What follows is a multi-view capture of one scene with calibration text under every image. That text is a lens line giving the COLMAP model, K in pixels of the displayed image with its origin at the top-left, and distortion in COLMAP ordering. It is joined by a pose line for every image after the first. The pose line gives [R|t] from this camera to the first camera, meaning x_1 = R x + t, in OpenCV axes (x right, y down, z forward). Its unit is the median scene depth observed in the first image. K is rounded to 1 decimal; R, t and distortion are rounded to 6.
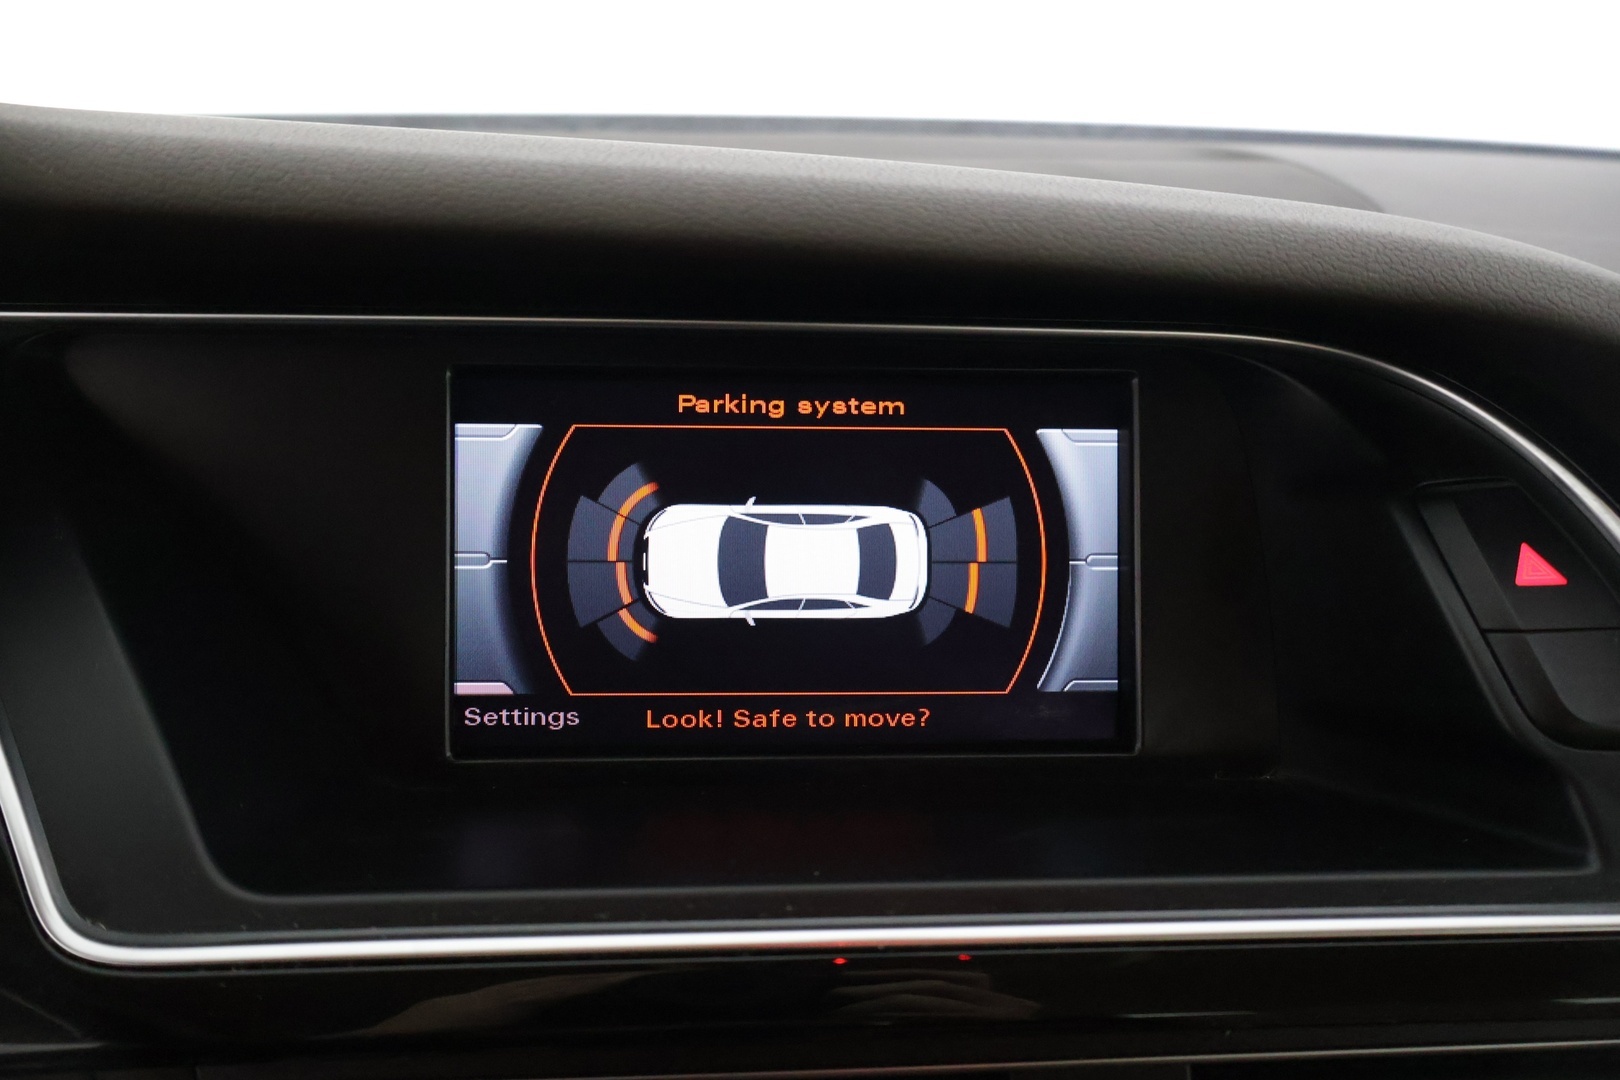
lens RADIAL K [[1399.1, 0, 794.2], [0, 1399.1, 536.3], [0, 0, 1]] dist [-0.001055, 0.005084]
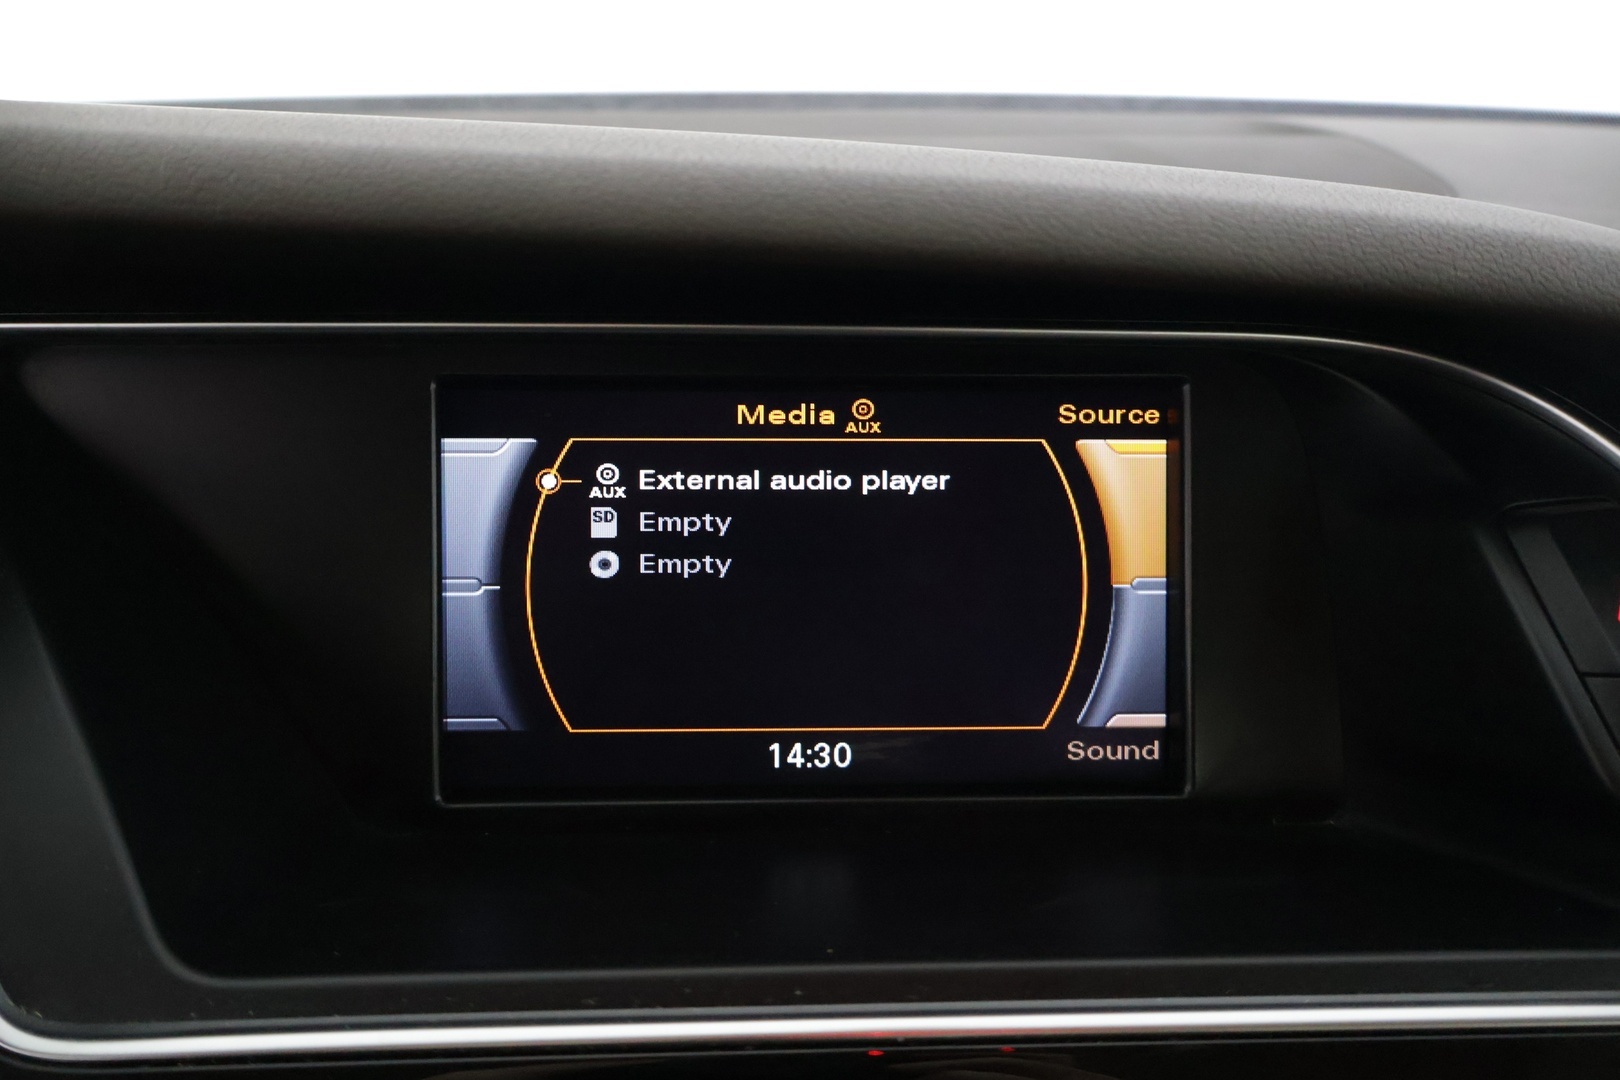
lens RADIAL K [[1346.0, 0, 806.6], [0, 1346.0, 530.2], [0, 0, 1]] dist [-0.004316, -0.002143]
pose [[0.999622, -0.003448, -0.027274, 0.023828], [0.004234, 0.999576, 0.028806, -0.050044], [0.027163, -0.028911, 0.999213, 0.134755]]
